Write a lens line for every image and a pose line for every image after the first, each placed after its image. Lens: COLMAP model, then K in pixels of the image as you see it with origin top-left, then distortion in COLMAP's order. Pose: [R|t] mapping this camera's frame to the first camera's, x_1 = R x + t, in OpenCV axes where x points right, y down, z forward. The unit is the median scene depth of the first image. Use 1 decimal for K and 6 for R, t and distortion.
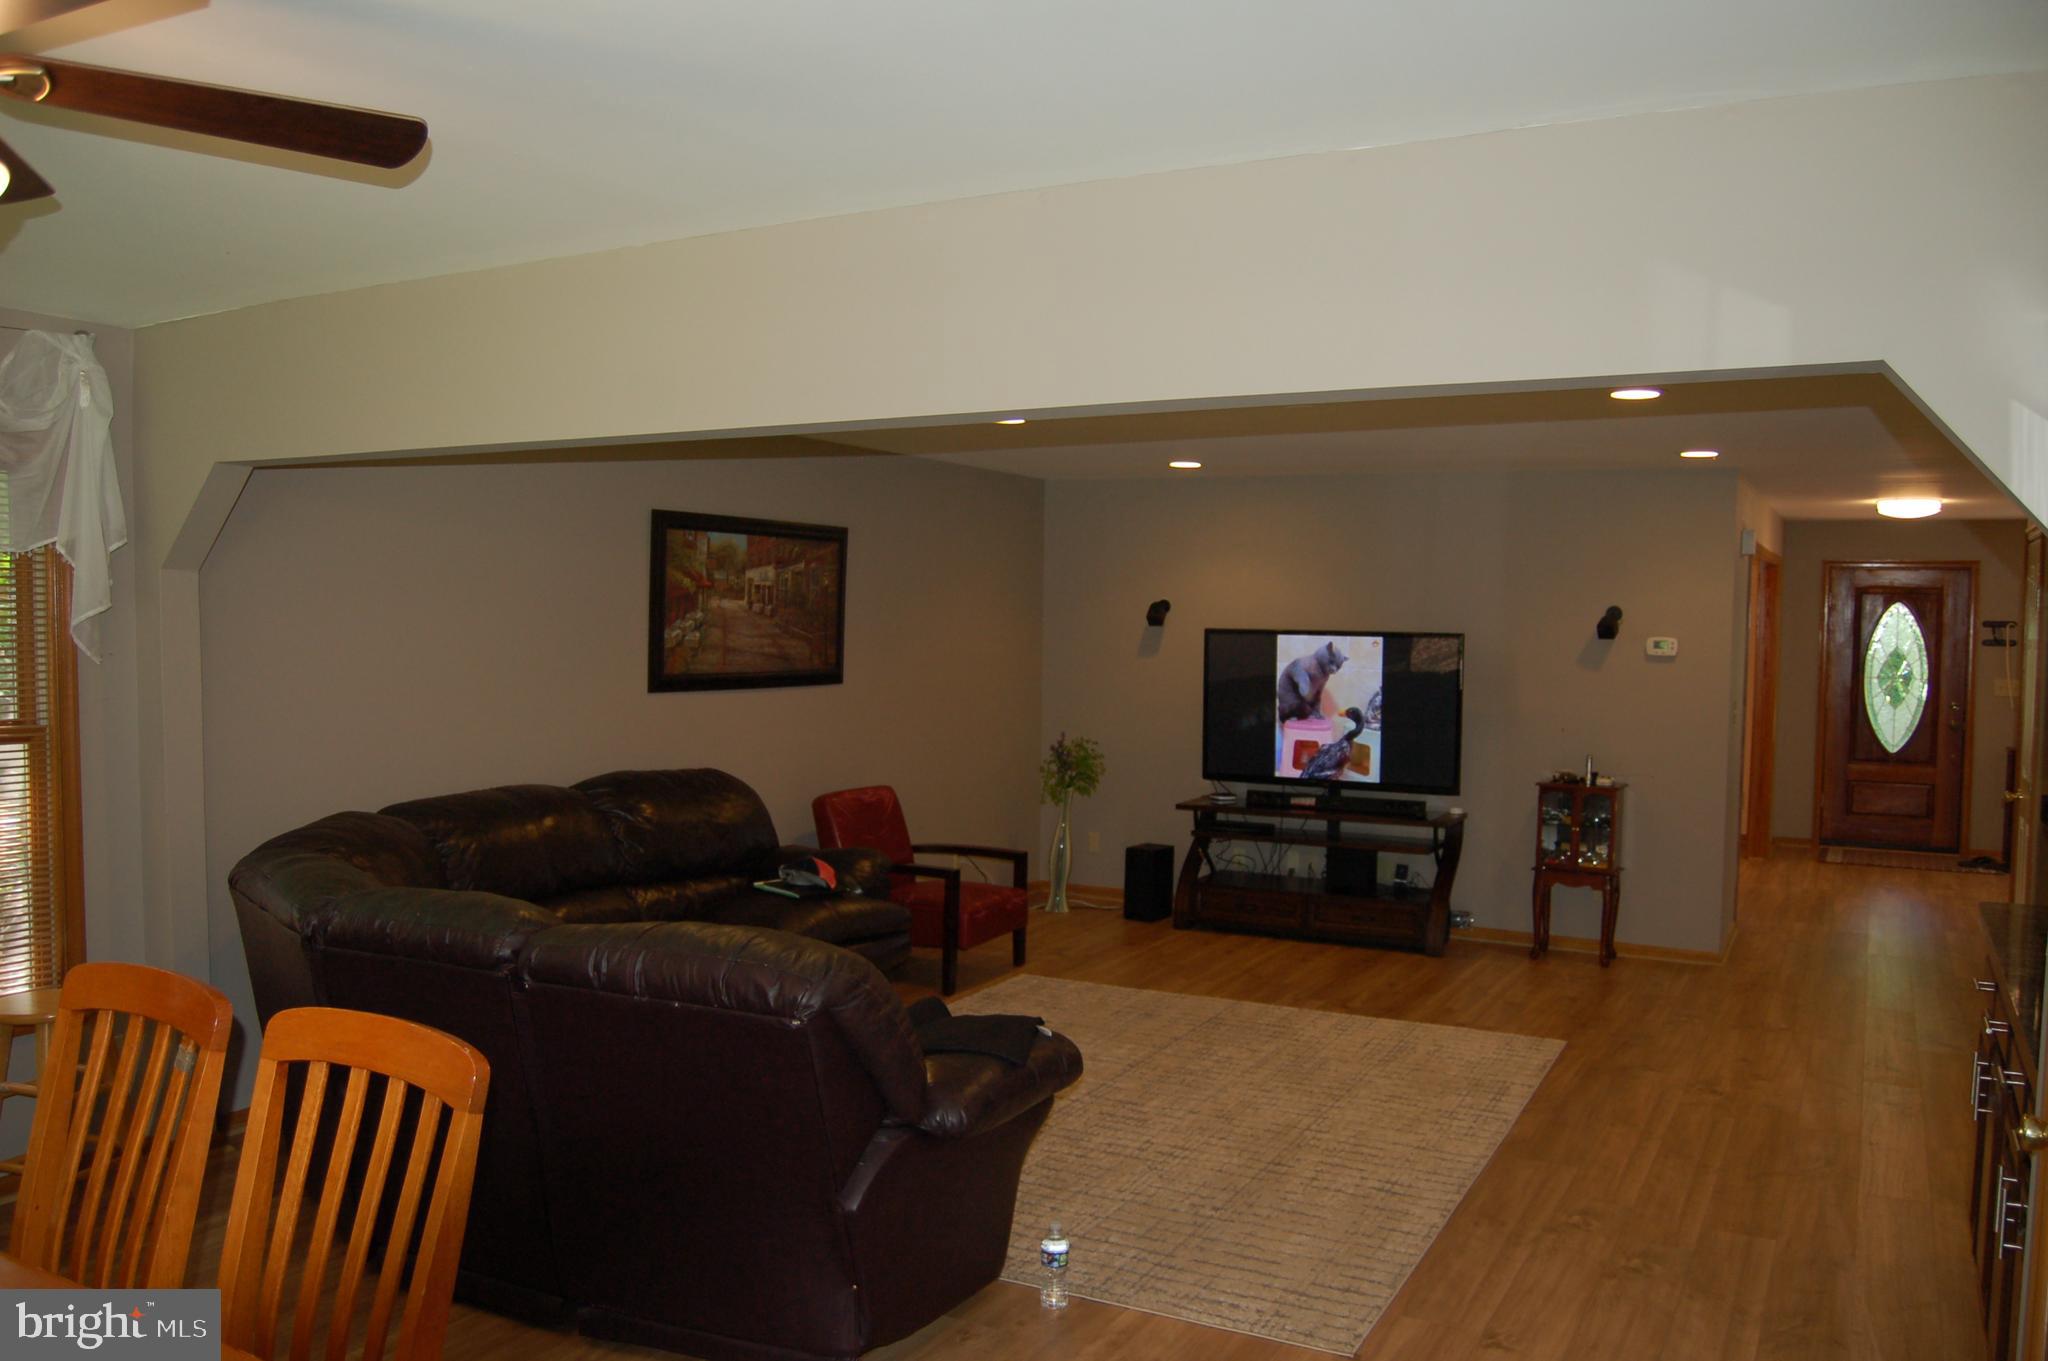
lens RADIAL K [[1597.7, 0, 1023.2], [0, 1597.7, 694.7], [0, 0, 1]] dist [-0.089474, 0.031313]
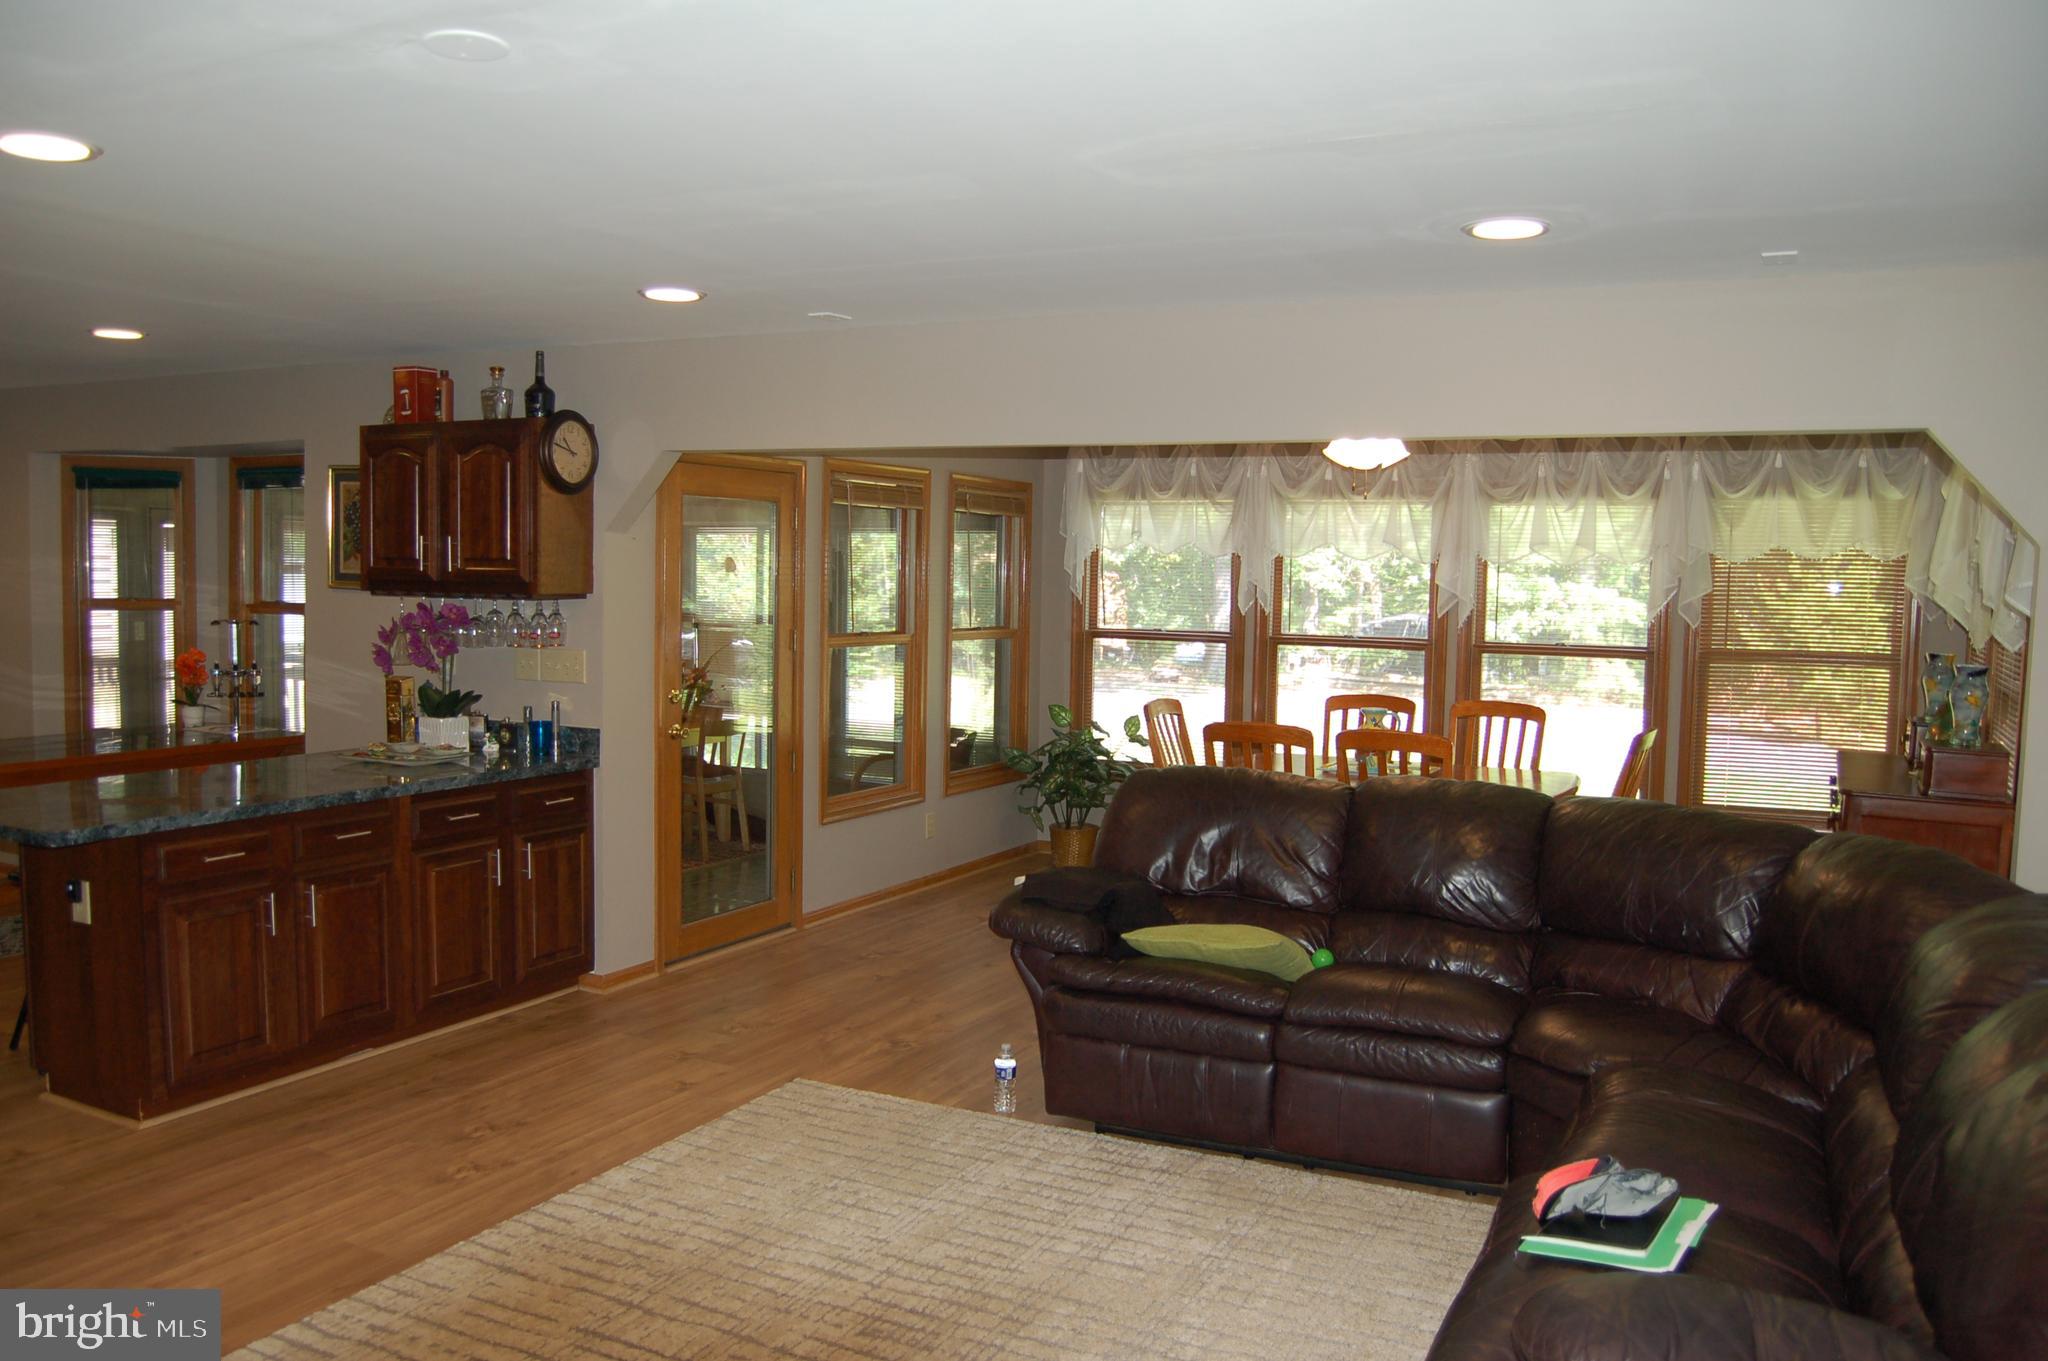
lens RADIAL K [[1597.7, 0, 1009.8], [0, 1597.7, 701.3], [0, 0, 1]] dist [-0.089474, 0.031313]
pose [[-0.999178, -0.033257, -0.023177, 0.029705], [-0.035944, 0.991220, 0.127246, -0.053951], [0.018742, 0.127974, -0.991600, 1.170425]]
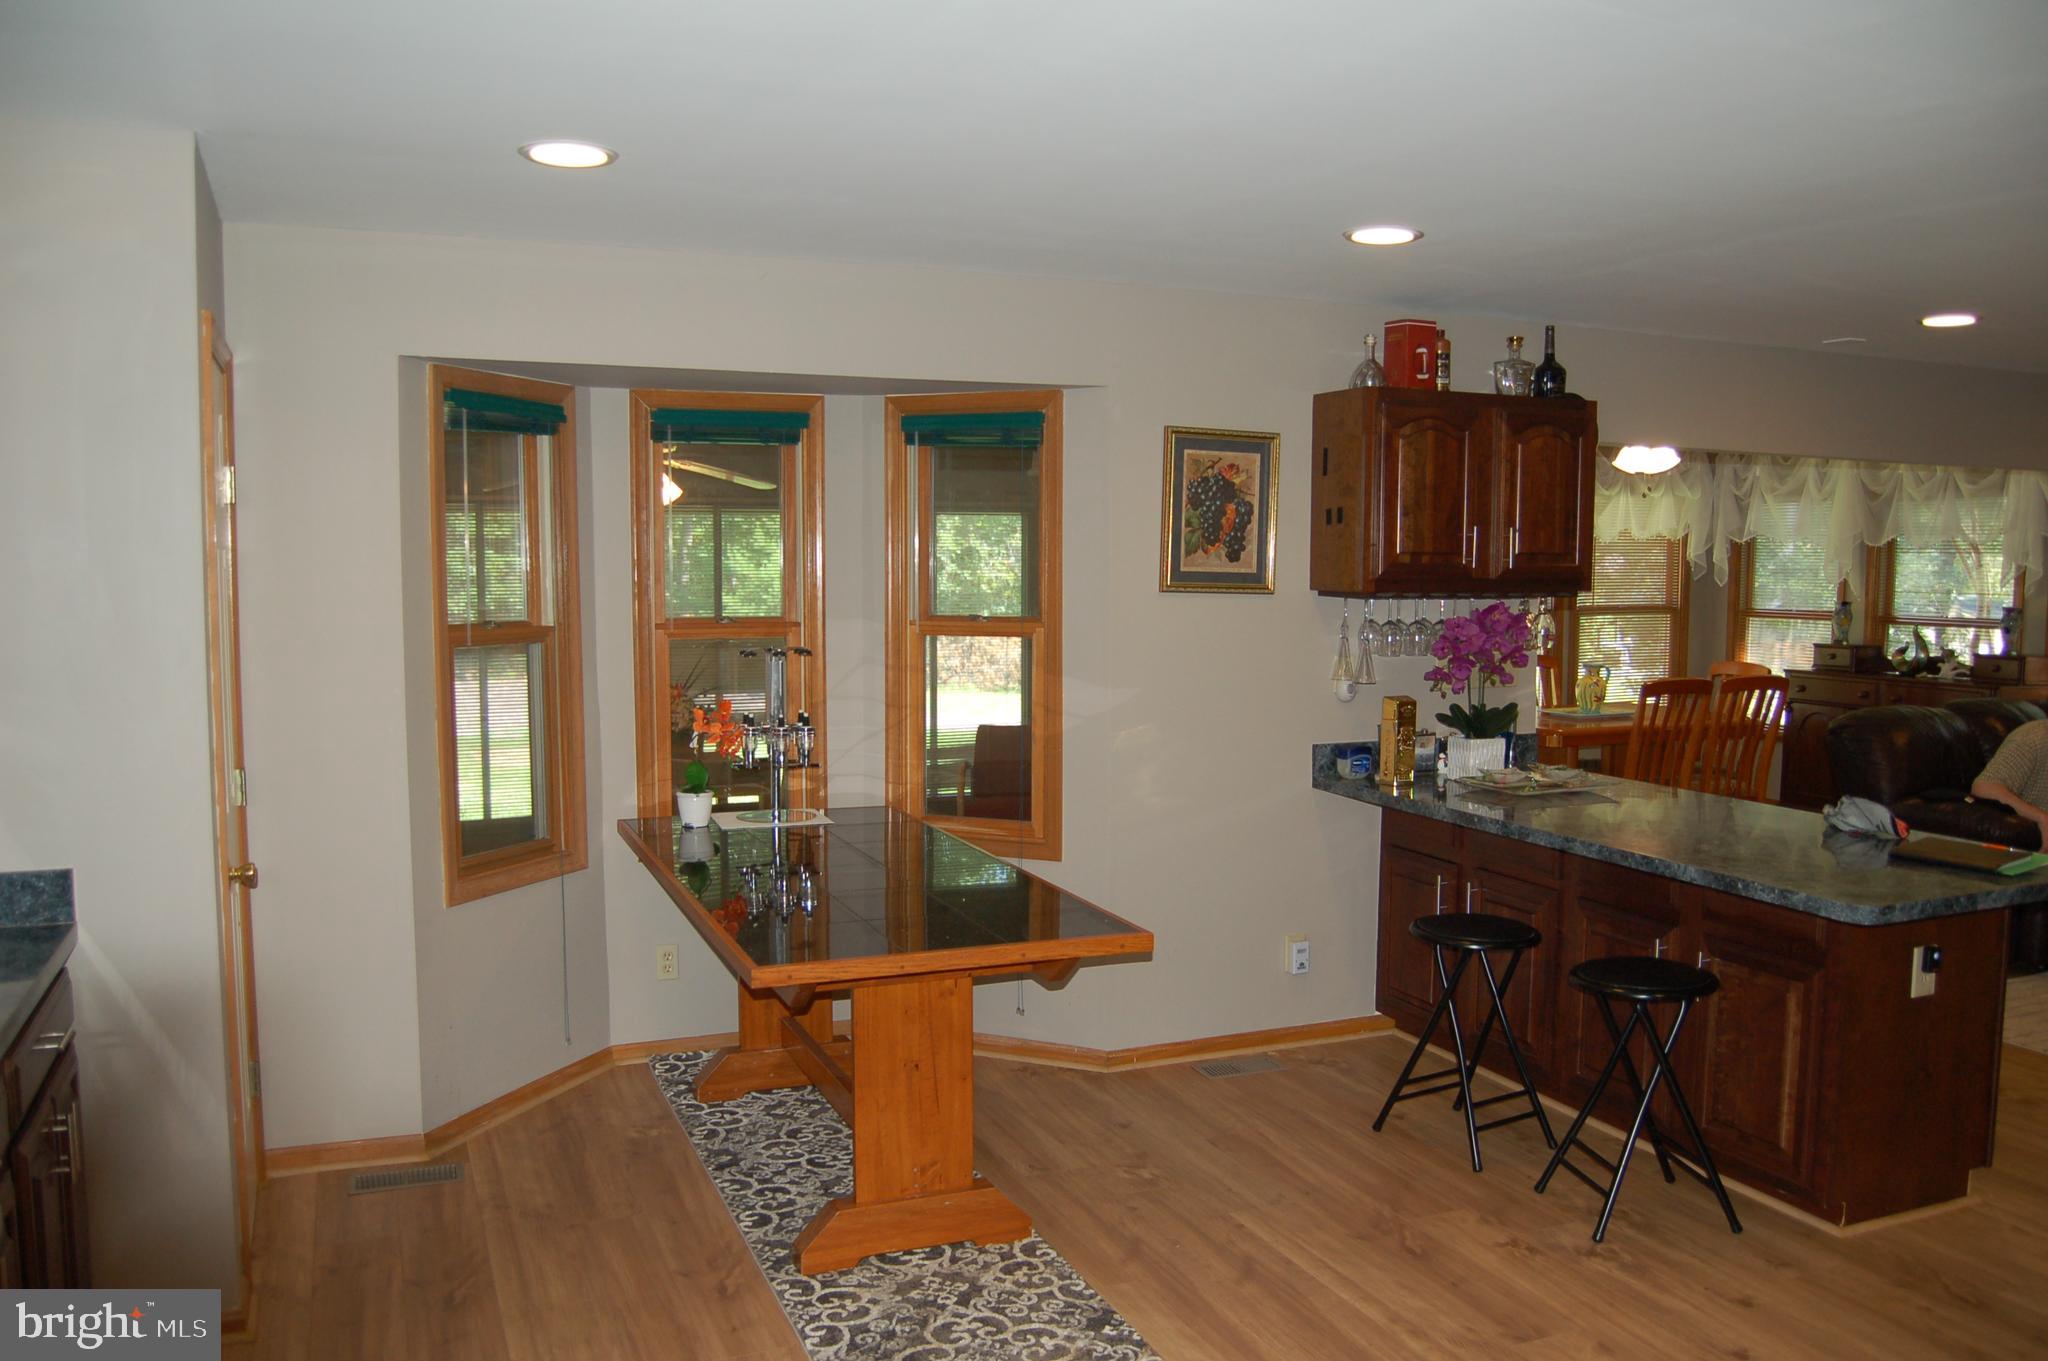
lens RADIAL K [[1597.7, 0, 1018.9], [0, 1597.7, 711.3], [0, 0, 1]] dist [-0.089474, 0.031313]
pose [[-0.622443, 0.056887, -0.780595, 0.995050], [-0.051361, 0.992236, 0.113266, -0.011841], [0.780978, 0.110594, -0.614689, 0.621042]]
